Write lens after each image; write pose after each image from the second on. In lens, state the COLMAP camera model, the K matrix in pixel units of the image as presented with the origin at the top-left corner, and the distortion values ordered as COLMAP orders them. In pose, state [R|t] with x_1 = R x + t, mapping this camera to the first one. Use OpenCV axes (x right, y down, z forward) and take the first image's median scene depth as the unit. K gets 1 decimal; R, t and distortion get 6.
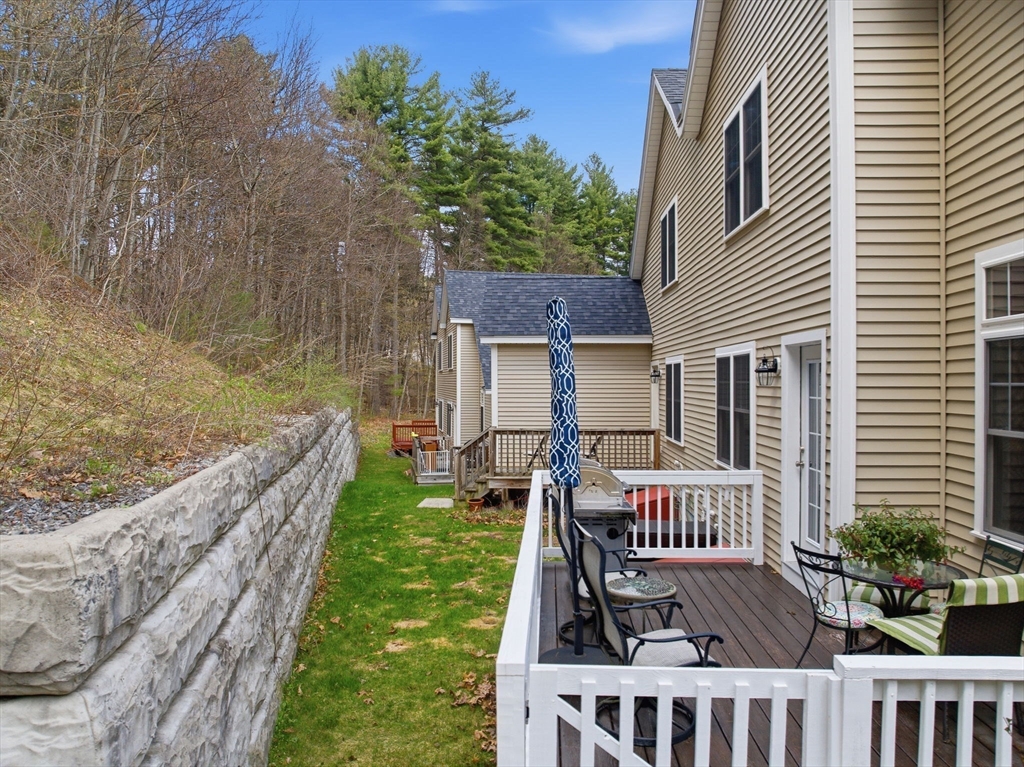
lens RADIAL K [[693.3, 0, 512.0], [0, 693.3, 383.5], [0, 0, 1]] dist [-0.001380, -0.000999]
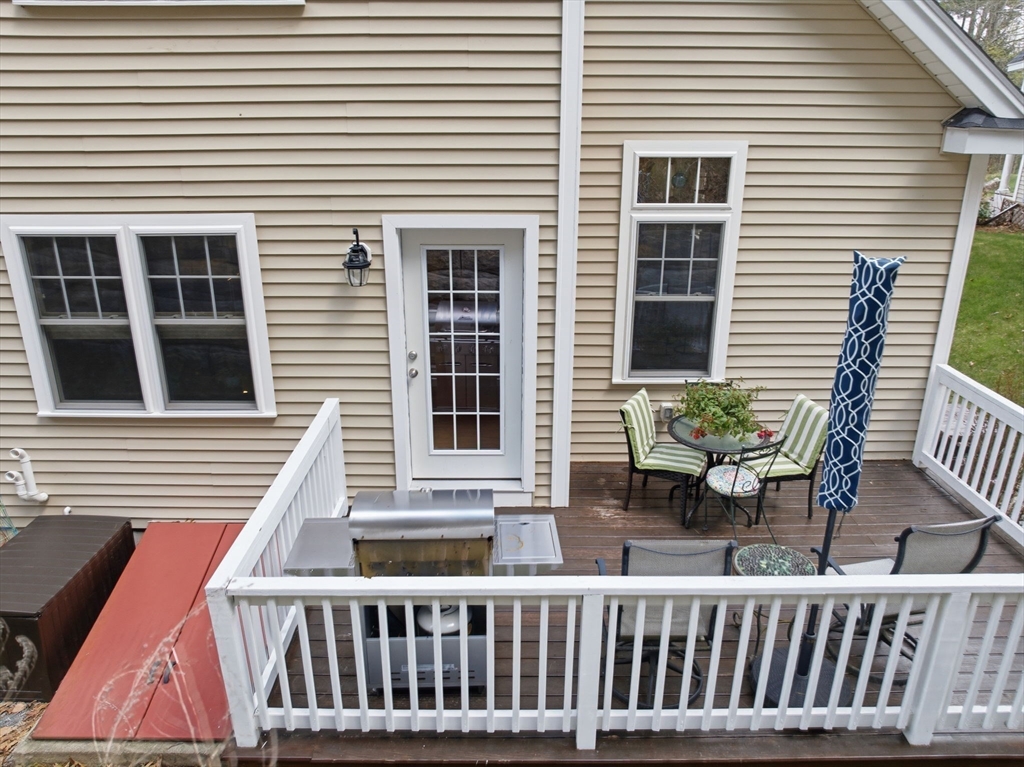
lens RADIAL K [[693.3, 0, 512.0], [0, 693.3, 383.5], [0, 0, 1]] dist [-0.001380, -0.000999]
pose [[-0.054618, -0.333726, 0.941086, -0.448553], [0.002967, 0.942435, 0.334377, -0.189883], [-0.998503, 0.021055, -0.050484, 1.233211]]
